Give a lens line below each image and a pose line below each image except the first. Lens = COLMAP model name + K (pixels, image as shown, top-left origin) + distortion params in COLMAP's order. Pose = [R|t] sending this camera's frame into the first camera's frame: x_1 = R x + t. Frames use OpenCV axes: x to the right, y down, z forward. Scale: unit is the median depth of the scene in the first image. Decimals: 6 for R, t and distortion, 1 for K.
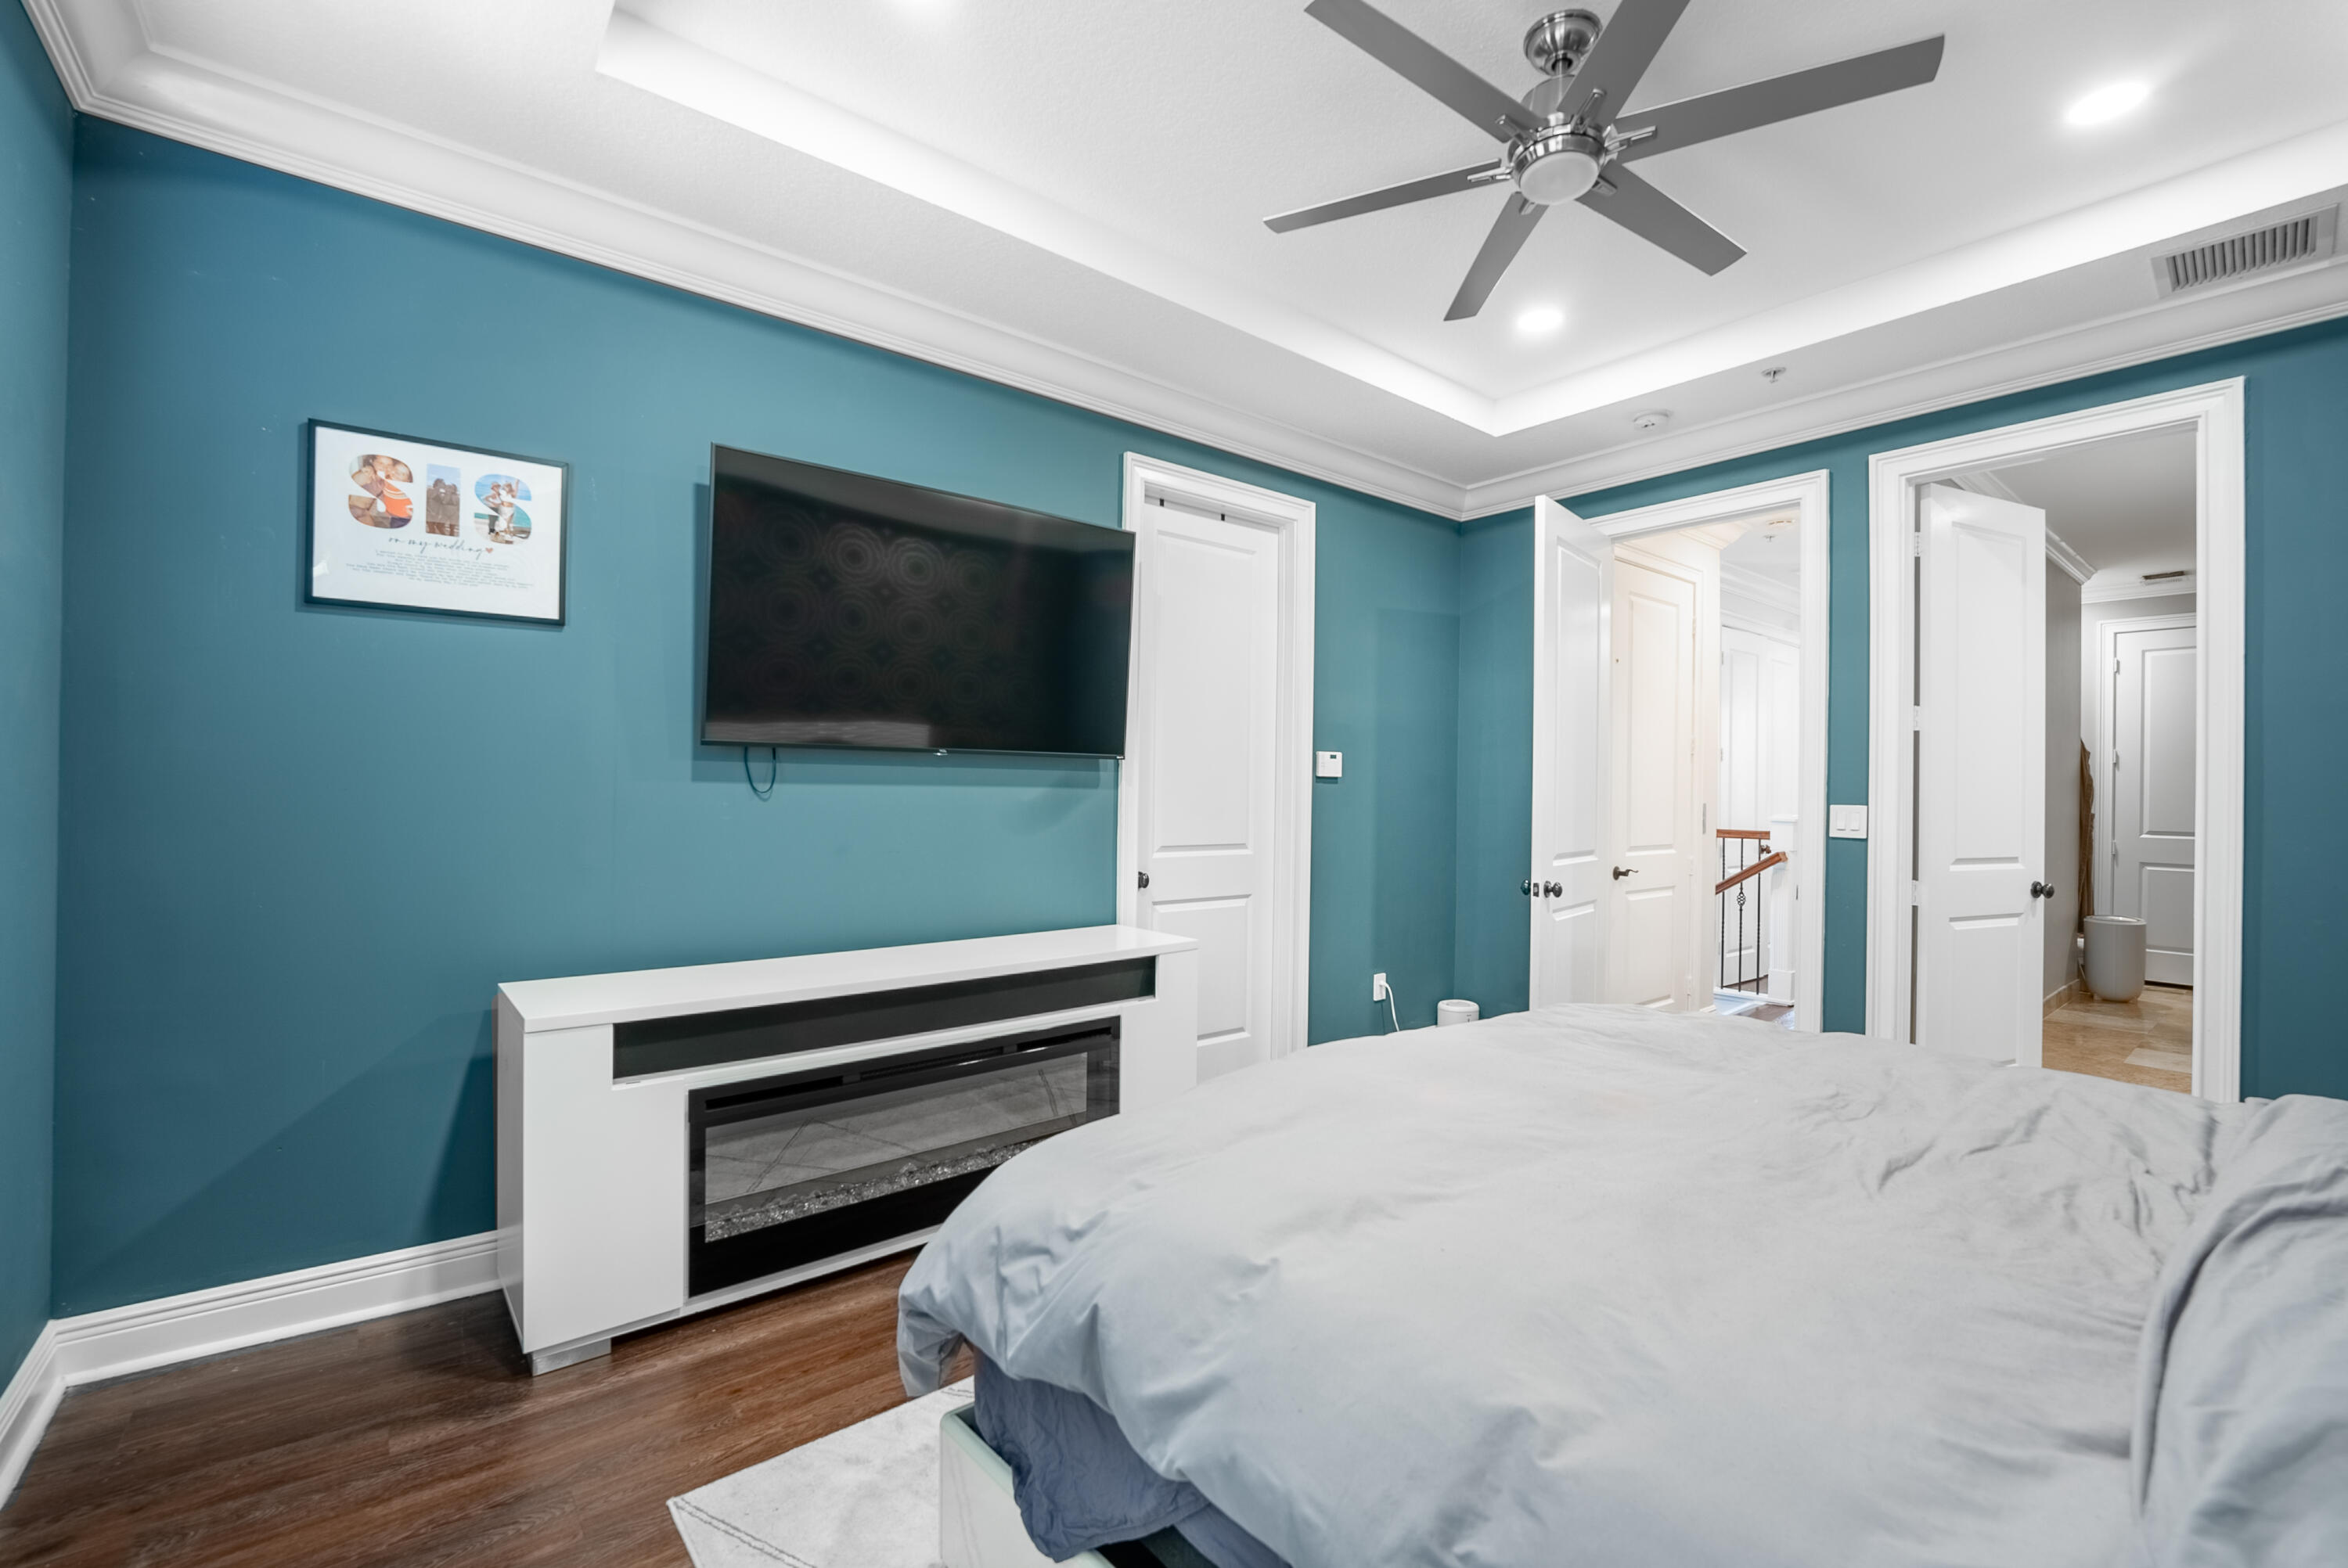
lens RADIAL K [[951.3, 0, 1160.0], [0, 951.3, 782.9], [0, 0, 1]] dist [-0.023492, 0.000242]
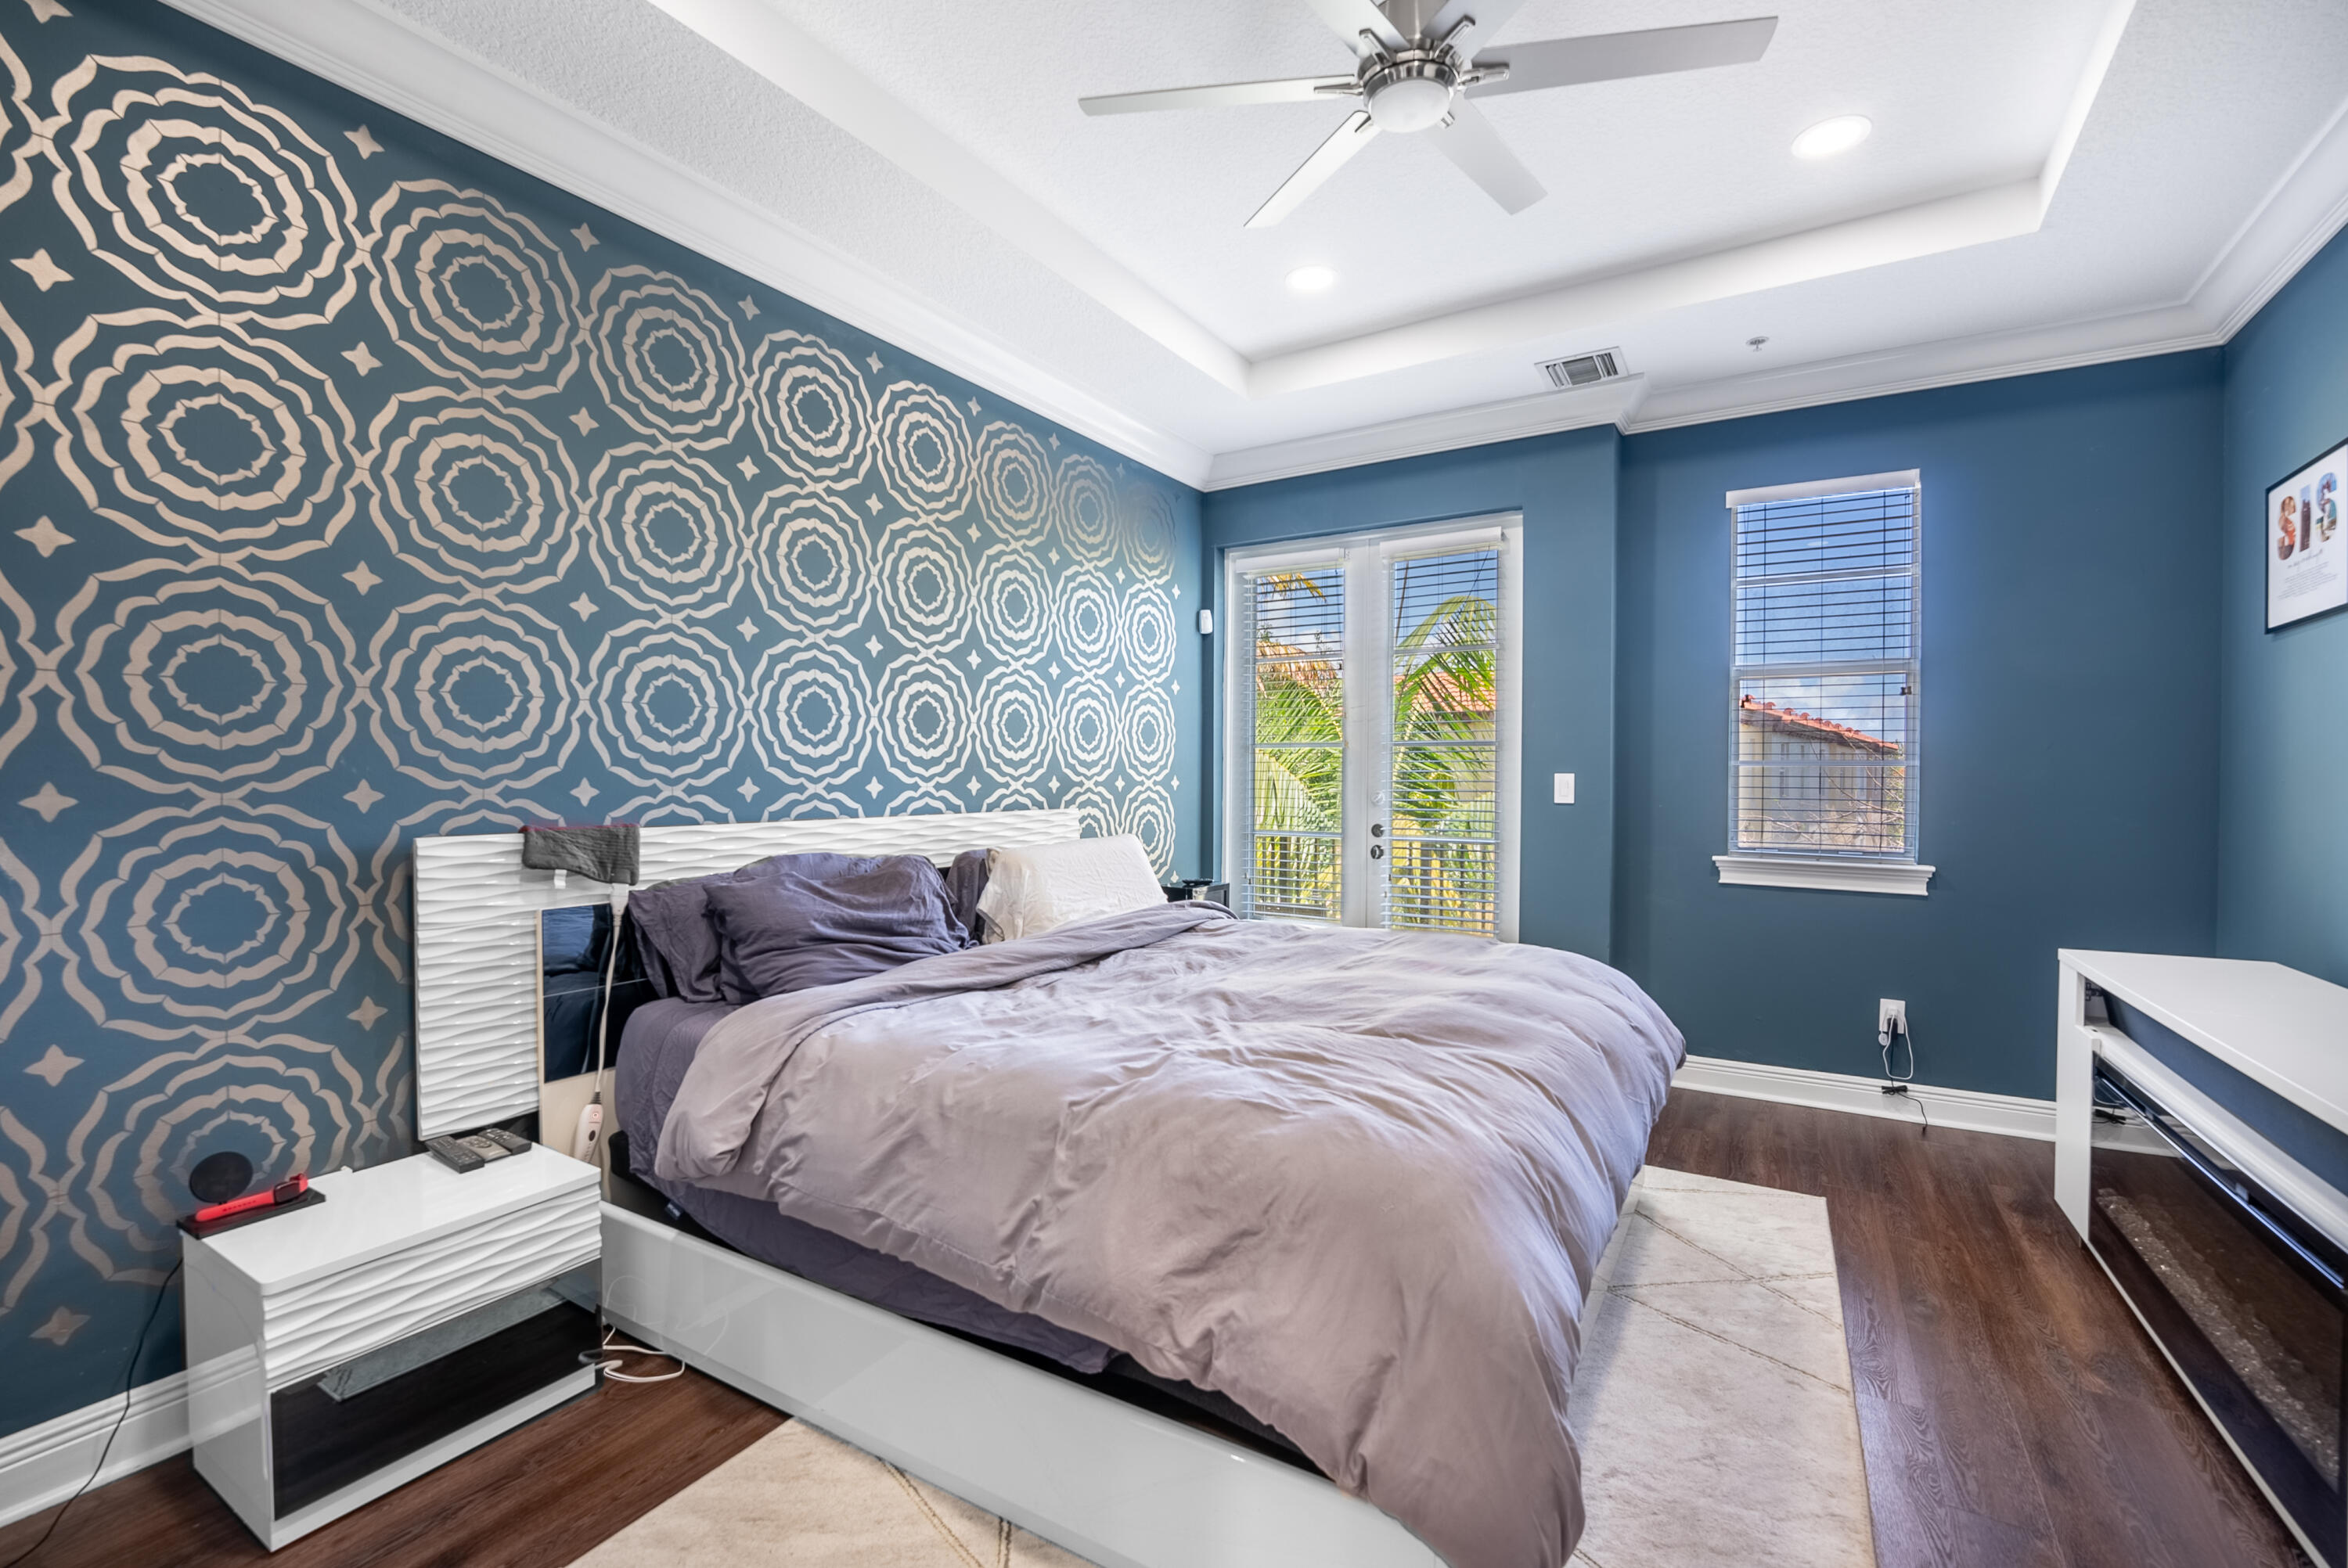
lens RADIAL K [[981.3, 0, 1176.9], [0, 981.3, 787.9], [0, 0, 1]] dist [-0.019868, -0.000312]
pose [[-0.928970, -0.009662, -0.370029, 0.825489], [-0.010010, 0.999949, -0.000981, 0.025281], [0.370020, 0.002793, -0.929020, 1.482108]]
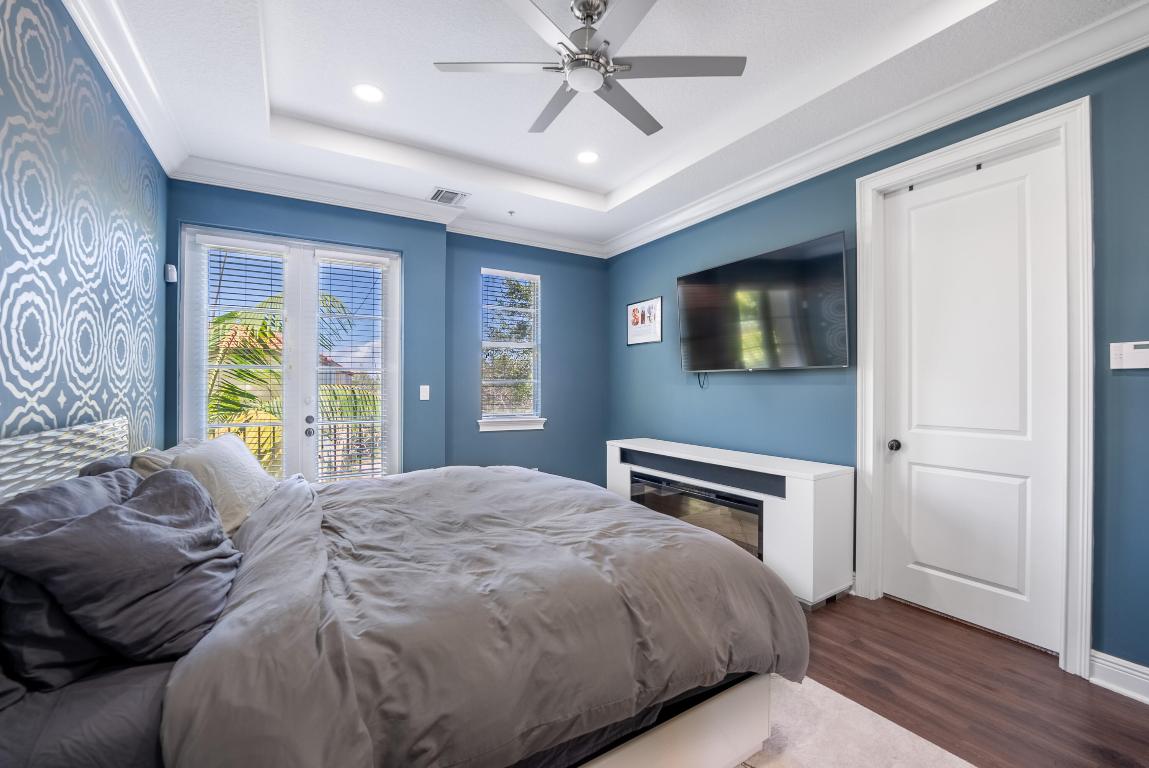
lens RADIAL K [[465.6, 0, 572.3], [0, 465.6, 386.9], [0, 0, 1]] dist [-0.023492, 0.000242]
pose [[-0.101542, -0.009090, -0.994790, 1.174220], [0.008608, 0.999913, -0.010015, 0.018189], [0.994794, -0.009580, -0.101455, 0.863564]]
